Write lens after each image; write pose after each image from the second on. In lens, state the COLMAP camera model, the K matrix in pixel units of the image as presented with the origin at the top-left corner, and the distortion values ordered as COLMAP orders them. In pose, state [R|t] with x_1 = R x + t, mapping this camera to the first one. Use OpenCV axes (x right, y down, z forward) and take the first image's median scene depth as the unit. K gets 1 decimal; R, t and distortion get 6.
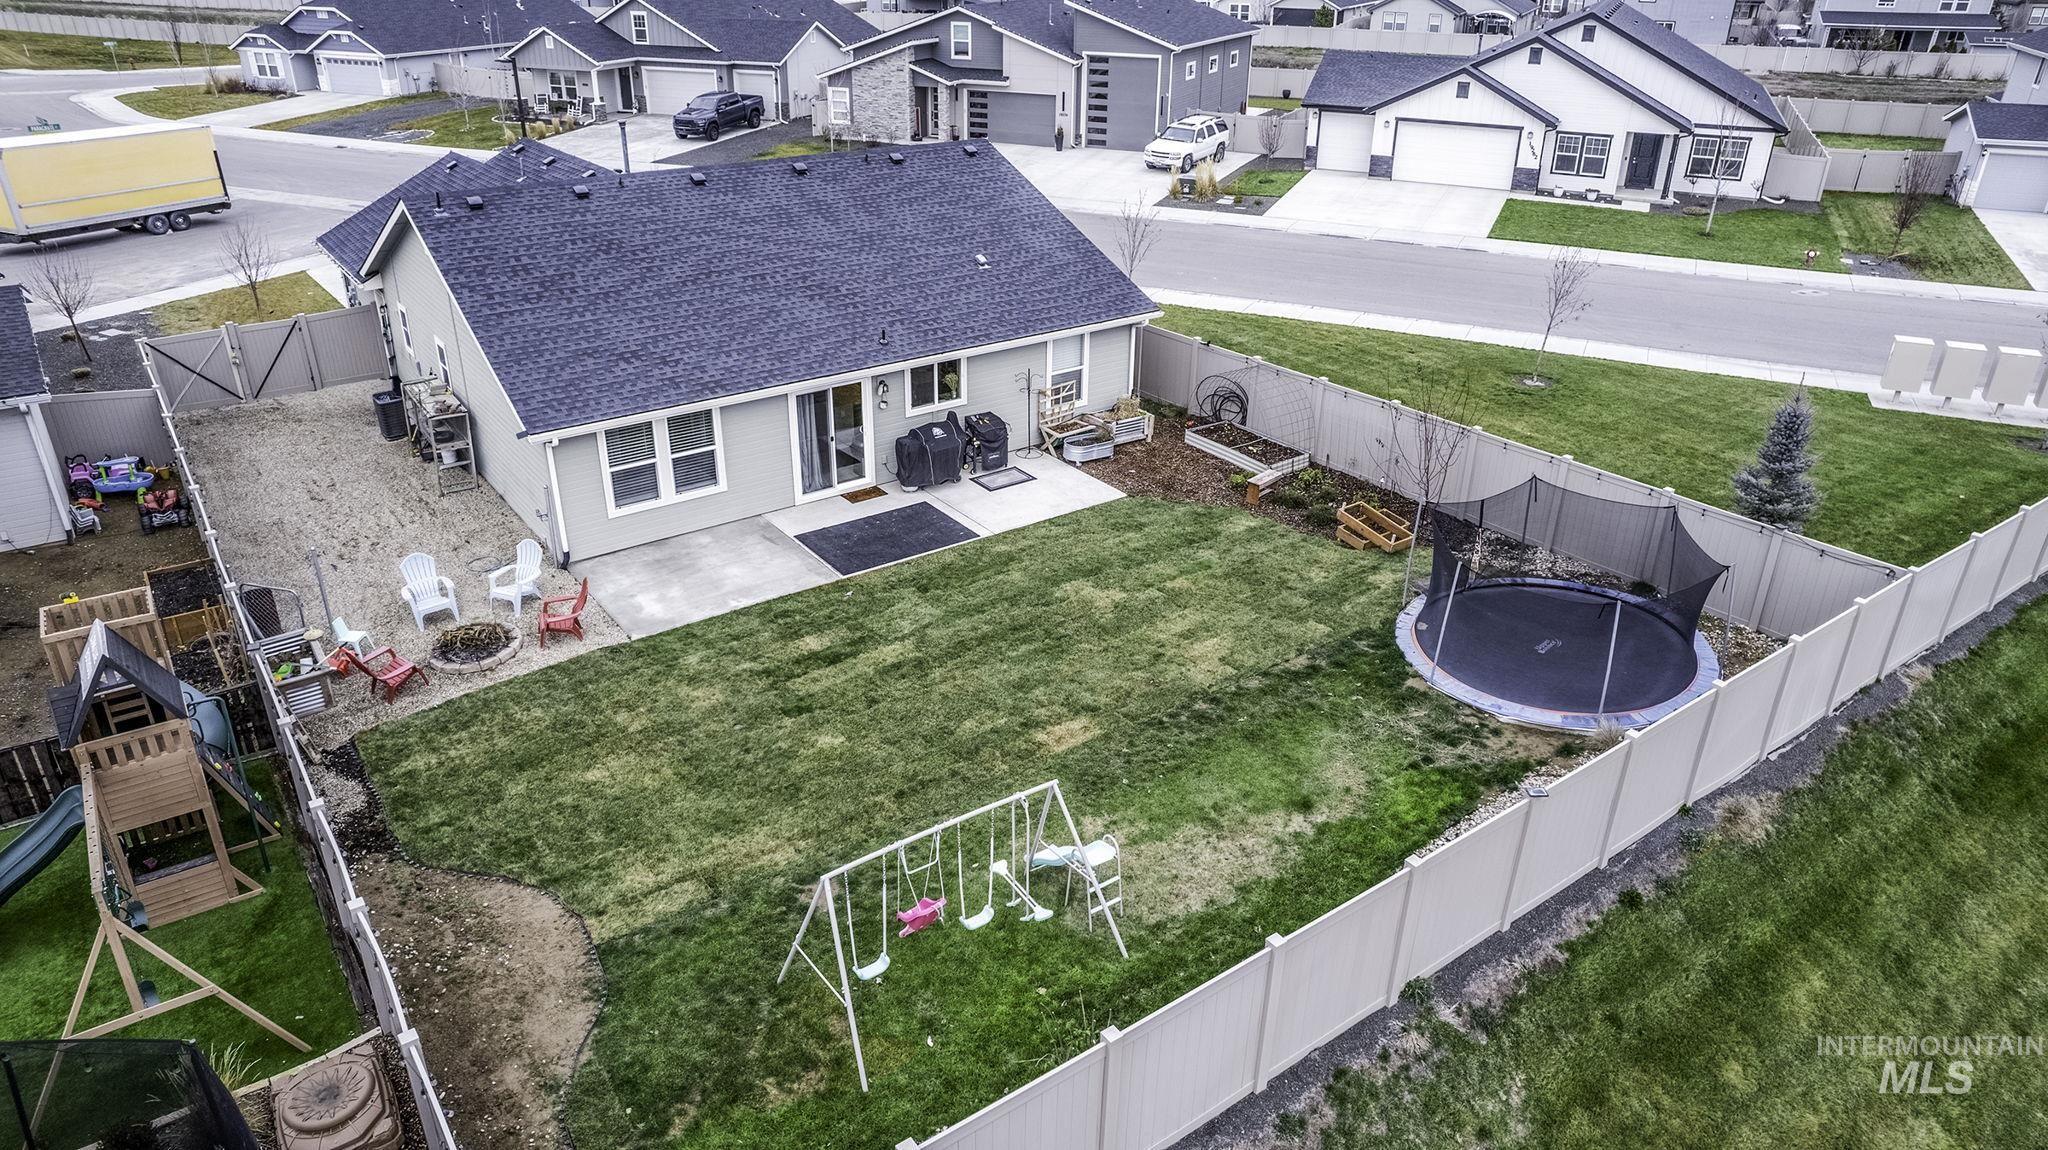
lens RADIAL K [[1313.0, 0, 1024.0], [0, 1313.0, 575.0], [0, 0, 1]] dist [-0.002568, -0.000498]
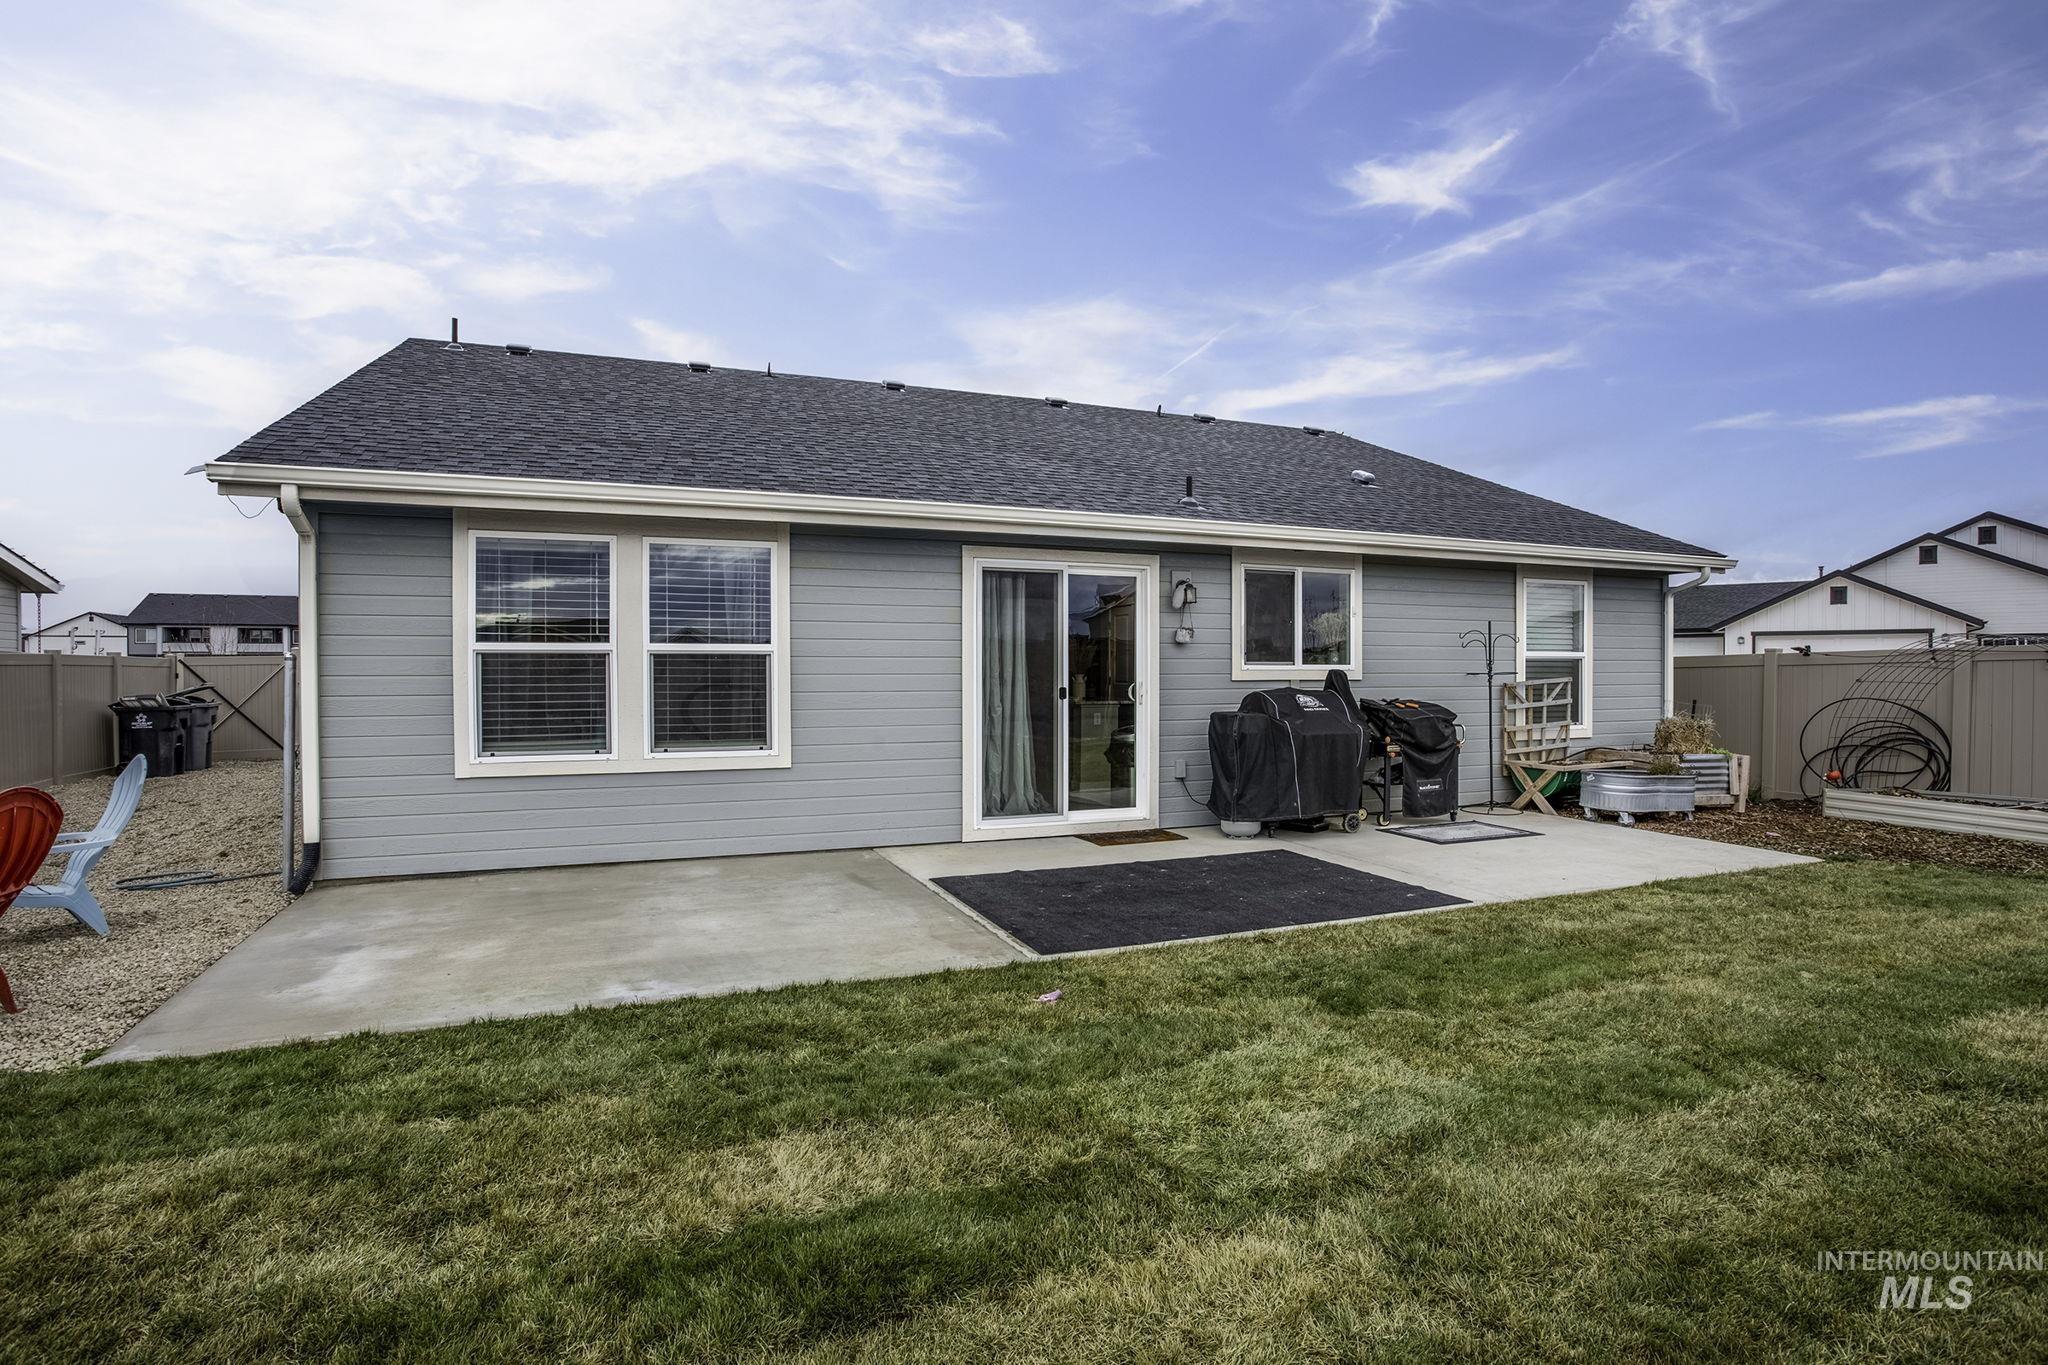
lens RADIAL K [[1058.4, 0, 1034.4], [0, 1058.4, 681.6], [0, 0, 1]] dist [-0.069443, 0.043347]
pose [[0.975244, -0.006747, -0.221027, -0.076289], [-0.089045, 0.902933, -0.420456, 0.037707], [0.202409, 0.429729, 0.879979, 0.670290]]
